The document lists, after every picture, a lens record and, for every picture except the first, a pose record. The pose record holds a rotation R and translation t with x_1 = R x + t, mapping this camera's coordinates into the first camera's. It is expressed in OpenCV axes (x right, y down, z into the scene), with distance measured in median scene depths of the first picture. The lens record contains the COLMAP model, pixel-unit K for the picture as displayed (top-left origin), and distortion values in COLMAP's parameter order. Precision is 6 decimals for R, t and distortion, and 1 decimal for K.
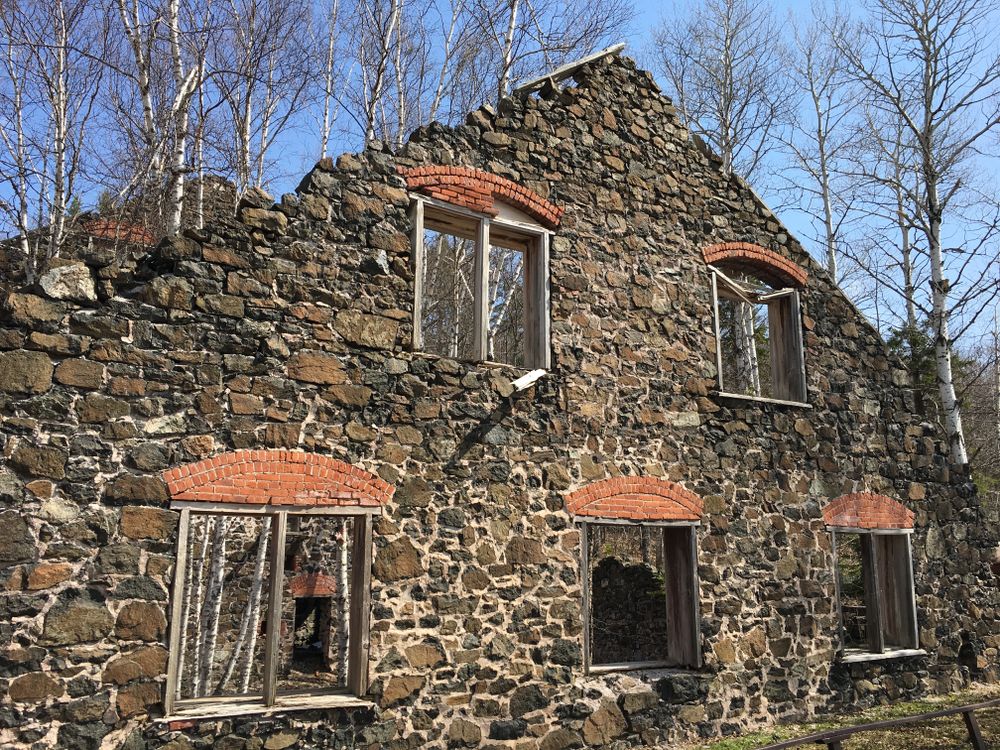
lens RADIAL K [[862.4, 0, 499.0], [0, 862.4, 375.6], [0, 0, 1]] dist [0.065246, -0.056378]
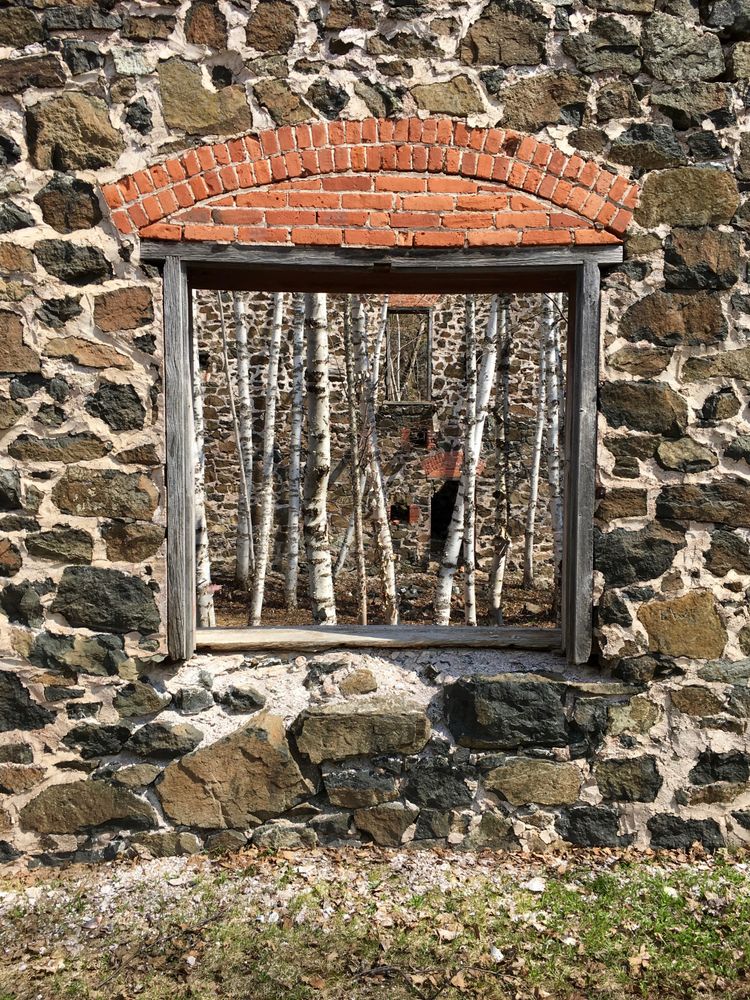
lens RADIAL K [[862.4, 0, 374.0], [0, 862.4, 503.2], [0, 0, 1]] dist [0.065246, -0.056378]
pose [[0.853288, 0.035797, -0.520210, 0.353663], [0.103891, 0.965968, 0.236879, 0.187140], [0.510986, -0.256171, 0.820530, 0.711377]]
